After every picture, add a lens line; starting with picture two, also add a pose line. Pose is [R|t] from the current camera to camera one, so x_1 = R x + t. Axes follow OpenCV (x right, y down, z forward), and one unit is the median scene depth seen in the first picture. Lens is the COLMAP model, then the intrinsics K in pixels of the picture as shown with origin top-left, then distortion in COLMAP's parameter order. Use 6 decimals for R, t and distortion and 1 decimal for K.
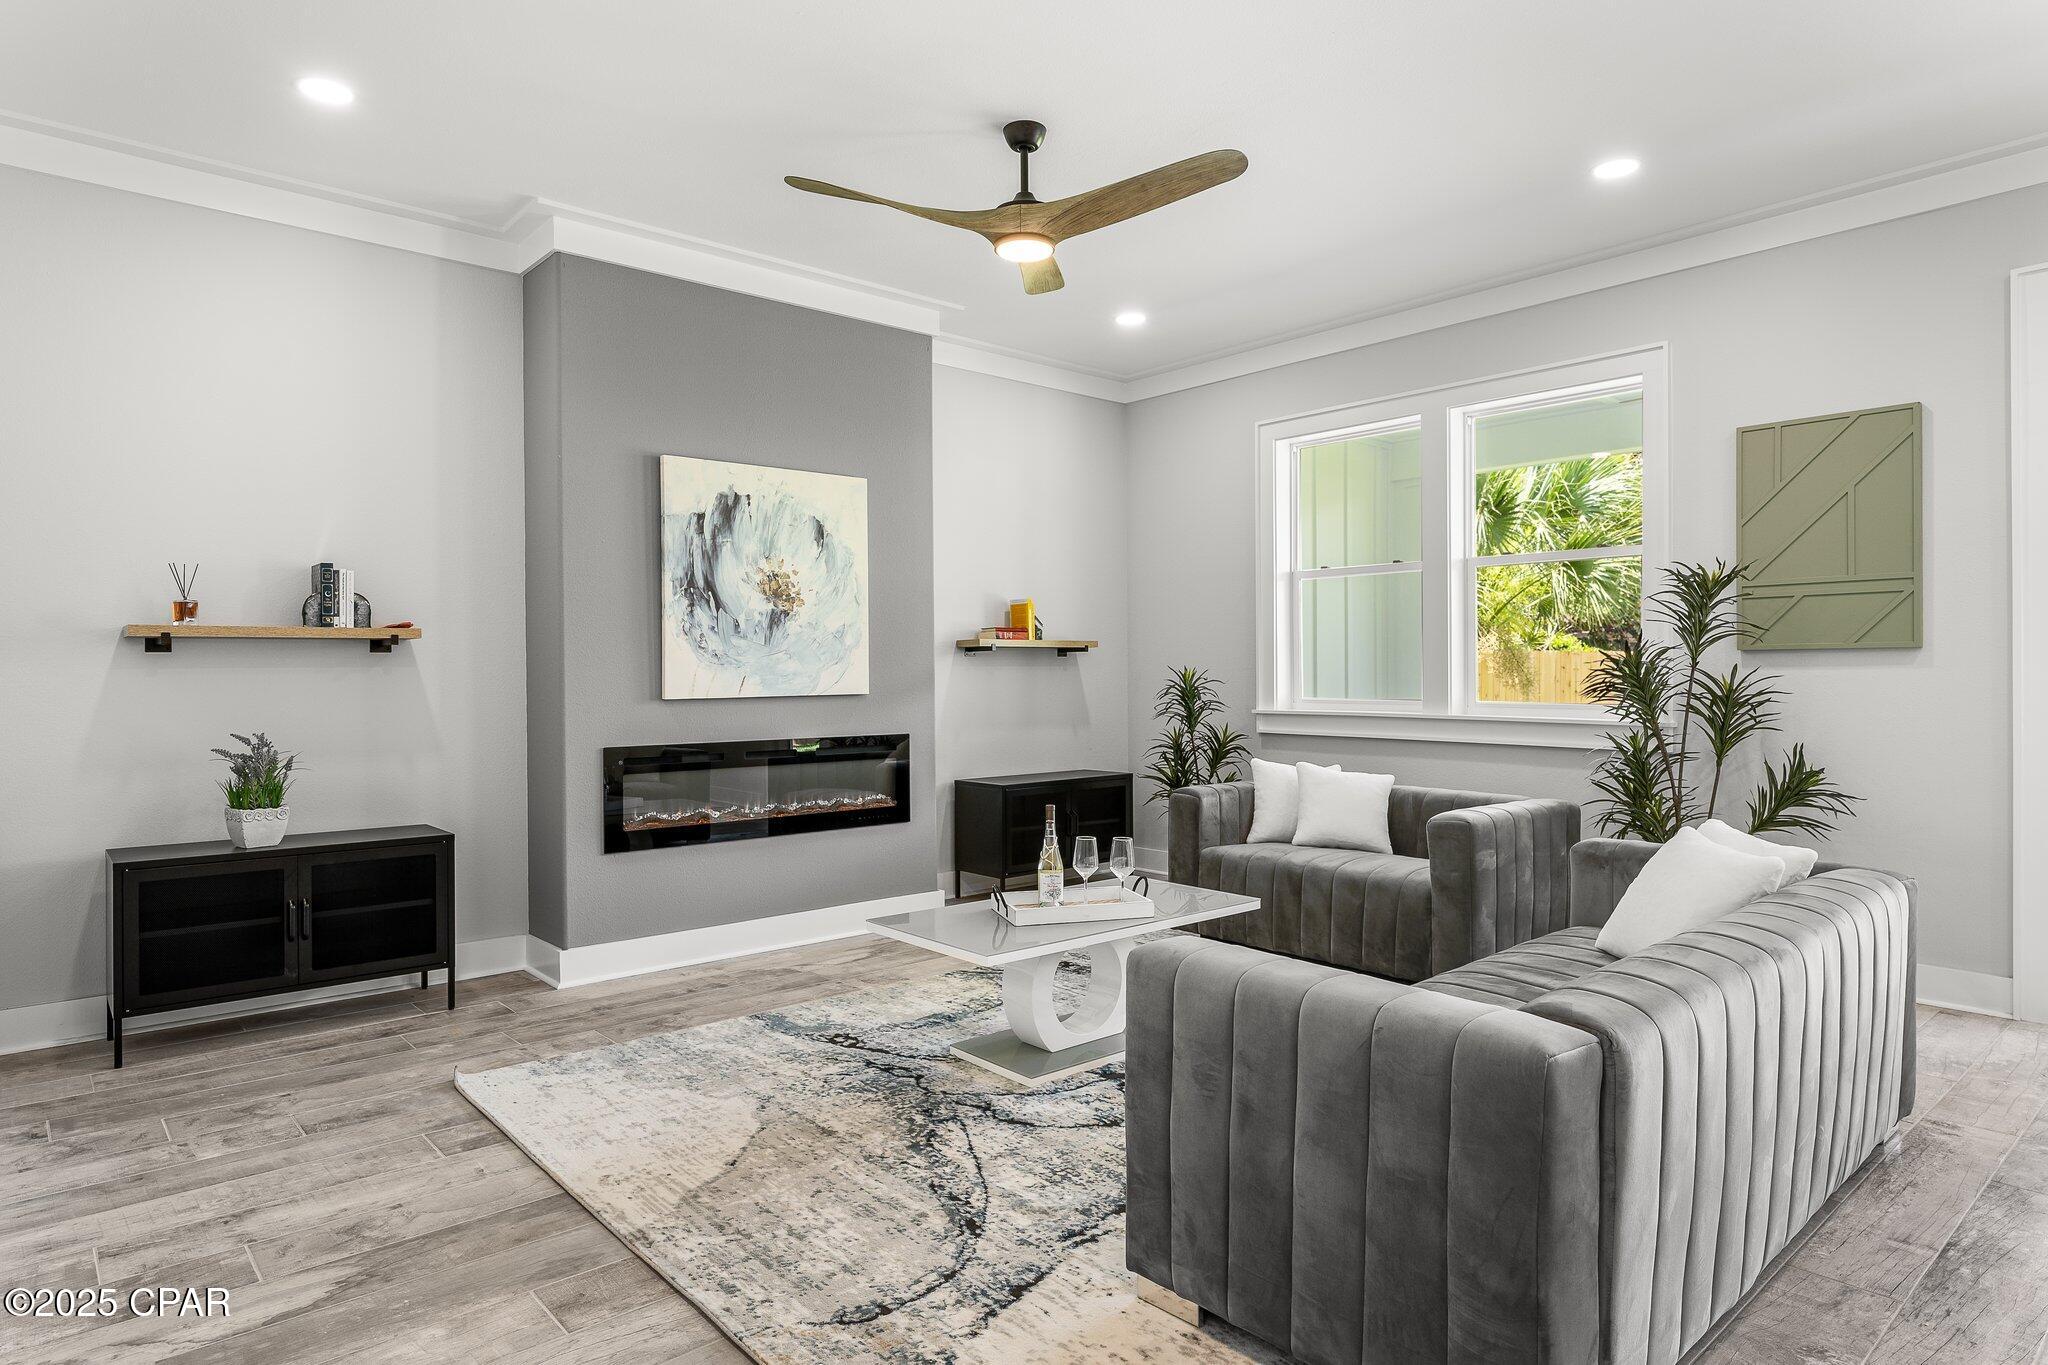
lens RADIAL K [[1172.2, 0, 1026.7], [0, 1172.2, 678.4], [0, 0, 1]] dist [-0.001056, -0.000508]
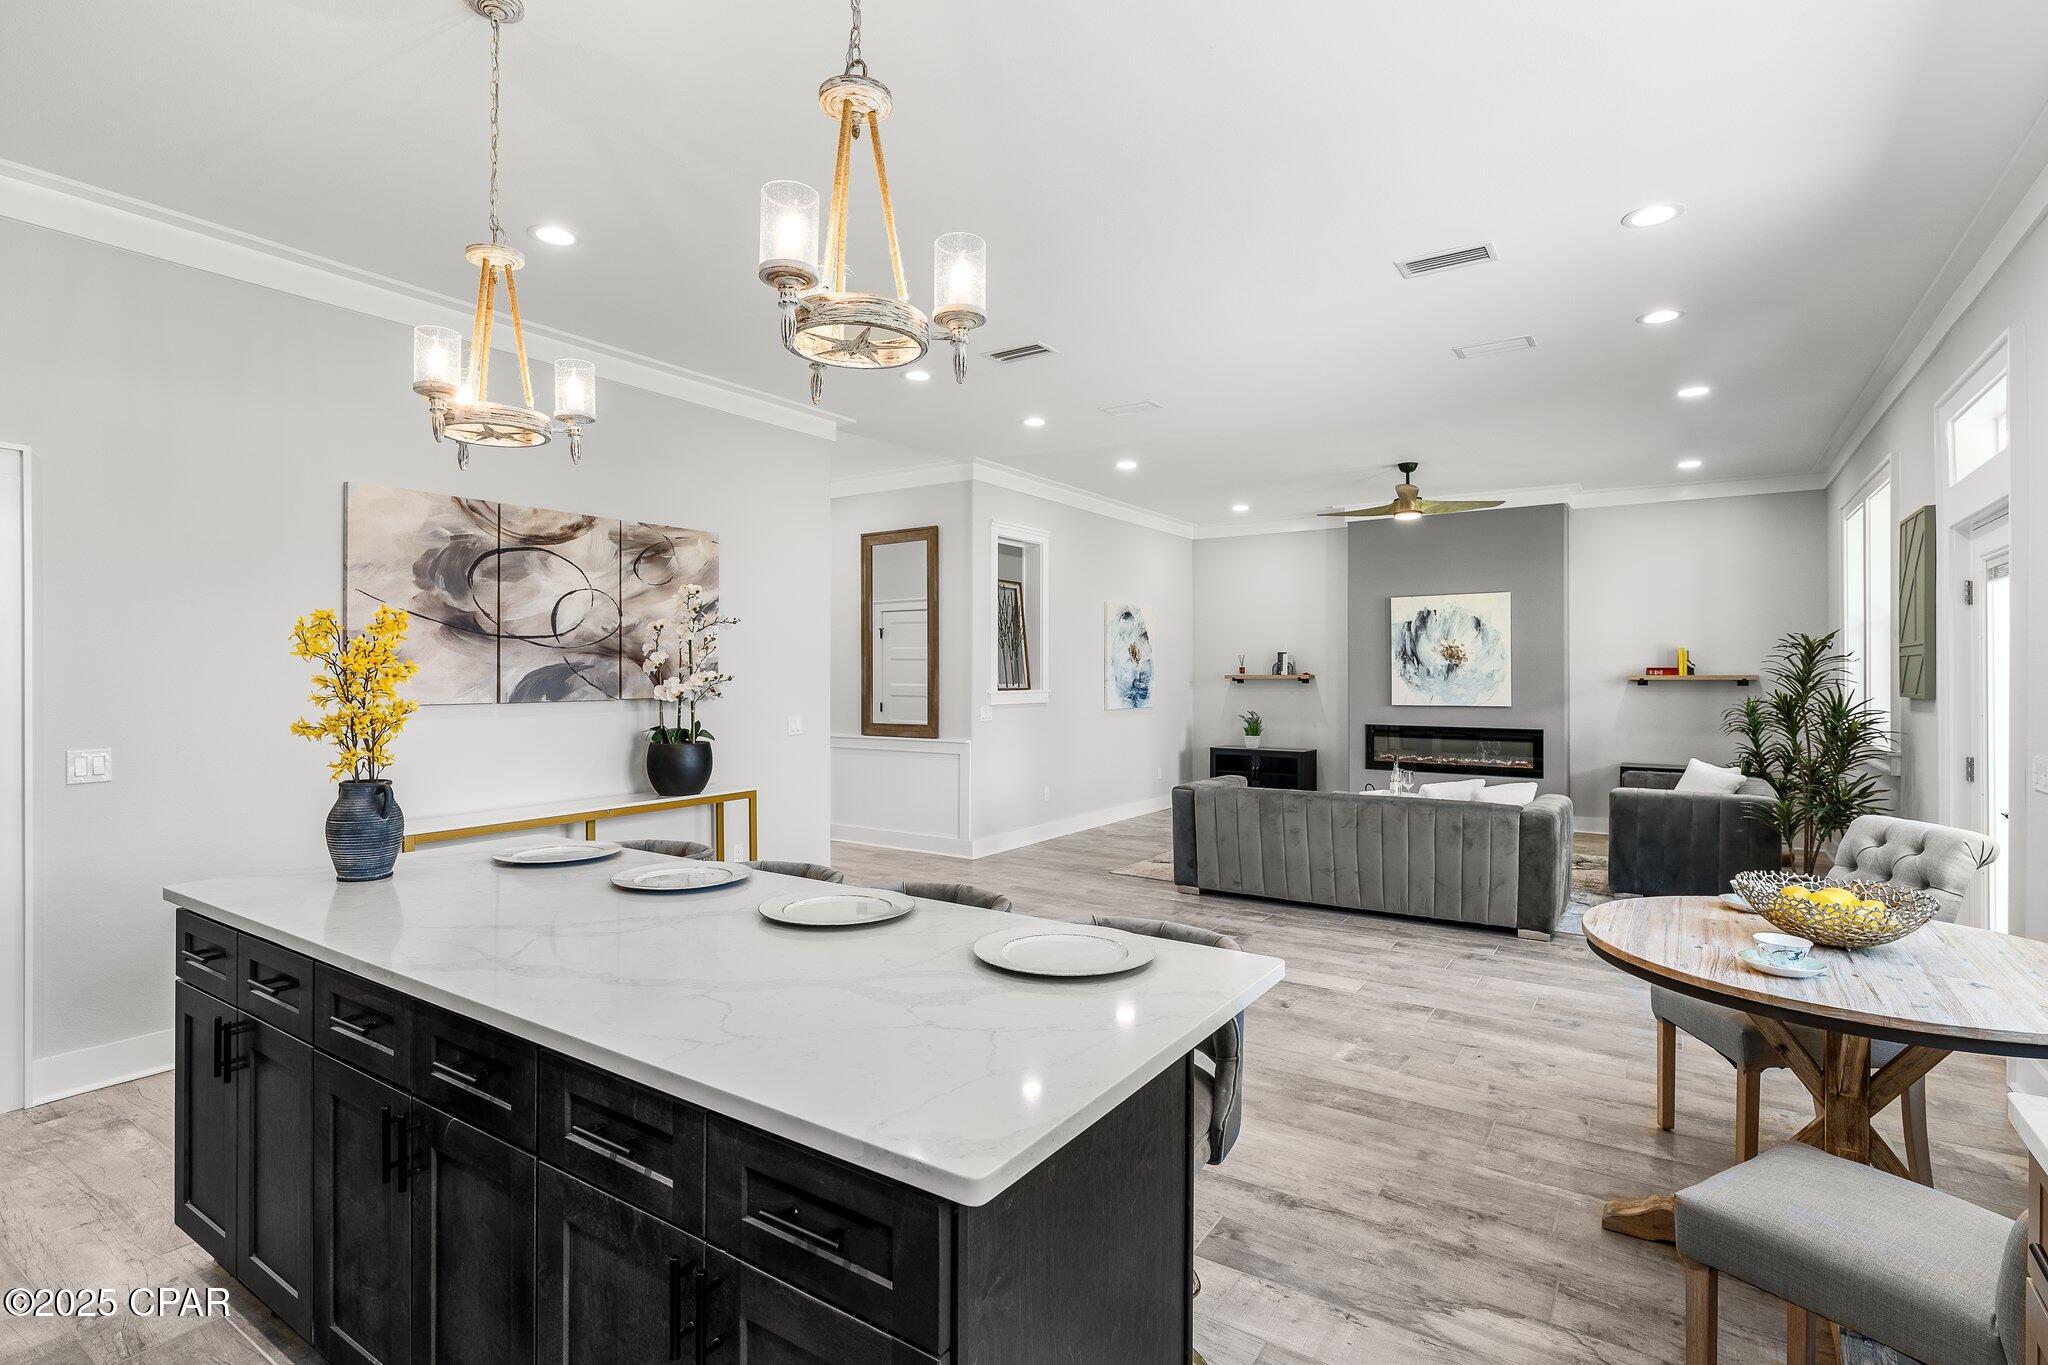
lens RADIAL K [[990.7, 0, 1020.7], [0, 990.7, 671.4], [0, 0, 1]] dist [0.001385, 0.000138]
pose [[0.259114, 0.003852, -0.965839, 1.312656], [-0.007681, 0.999969, 0.001927, -0.043935], [0.965816, 0.006919, 0.259135, -0.189478]]
